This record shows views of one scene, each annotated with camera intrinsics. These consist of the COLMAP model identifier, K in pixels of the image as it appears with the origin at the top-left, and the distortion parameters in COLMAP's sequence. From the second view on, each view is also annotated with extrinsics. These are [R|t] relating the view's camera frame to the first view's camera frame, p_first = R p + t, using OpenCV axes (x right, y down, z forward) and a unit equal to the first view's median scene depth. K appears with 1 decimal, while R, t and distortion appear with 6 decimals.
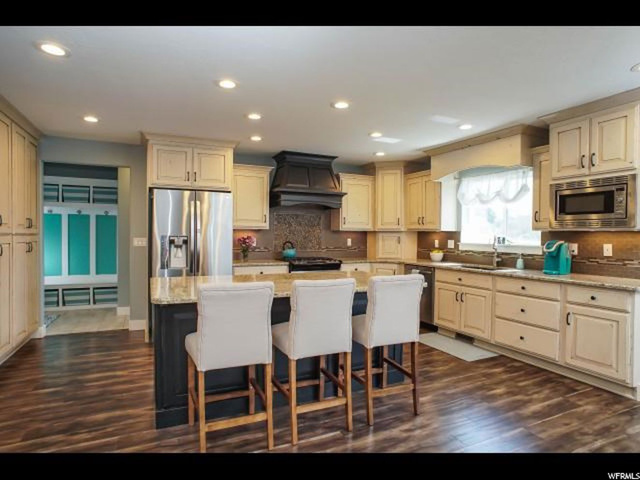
lens RADIAL K [[370.0, 0, 318.6], [0, 370.0, 241.1], [0, 0, 1]] dist [-0.097478, 0.070478]
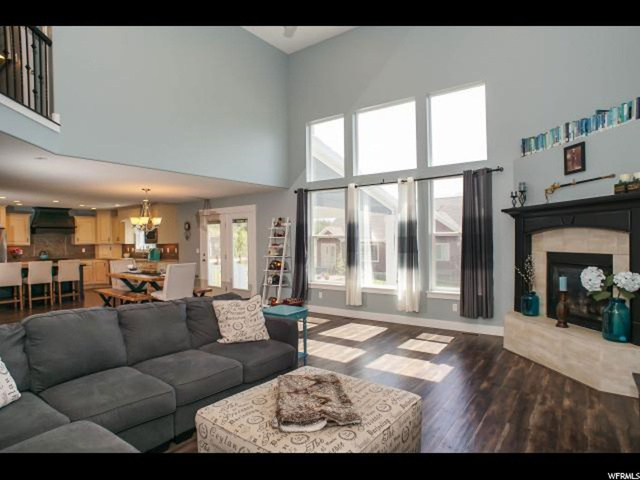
lens RADIAL K [[370.0, 0, 318.6], [0, 370.0, 241.1], [0, 0, 1]] dist [-0.097478, 0.070478]
pose [[0.882881, -0.022954, 0.469035, 0.351700], [0.029773, 0.999531, -0.007126, 0.005191], [-0.468652, 0.020256, 0.883151, -1.504795]]
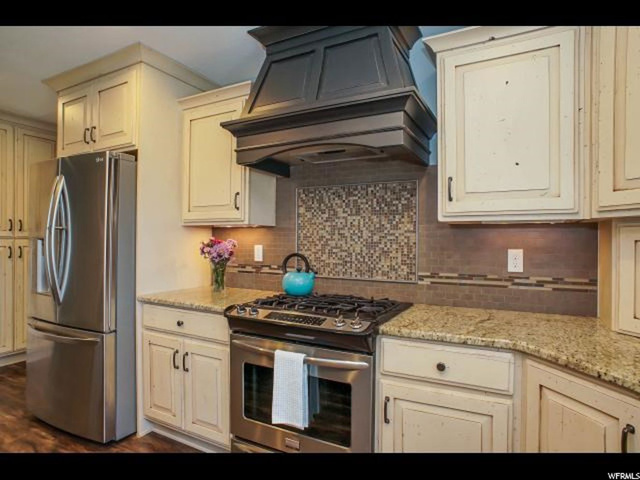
lens RADIAL K [[370.0, 0, 318.6], [0, 370.0, 241.1], [0, 0, 1]] dist [-0.097478, 0.070478]
pose [[0.586707, -0.002984, -0.809794, 0.279048], [-0.014594, 0.999792, -0.014258, -0.007691], [0.809668, 0.020184, 0.586542, 0.855806]]
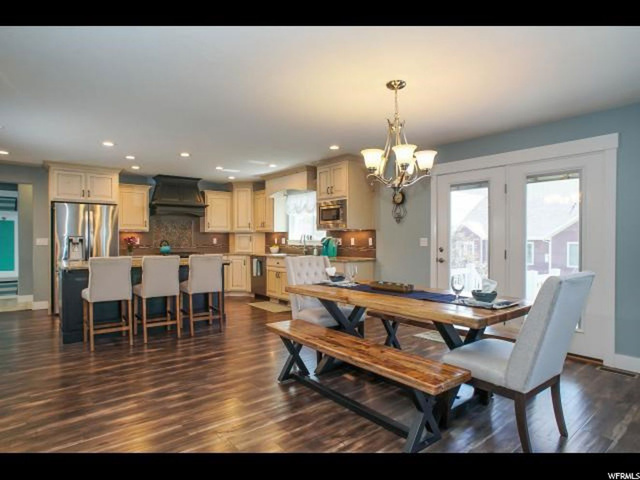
lens RADIAL K [[370.0, 0, 318.6], [0, 370.0, 241.1], [0, 0, 1]] dist [-0.097478, 0.070478]
pose [[0.972370, -0.011813, 0.233147, 0.169299], [0.014189, 0.999863, -0.008517, 0.024529], [-0.233014, 0.011590, 0.972404, -0.468415]]
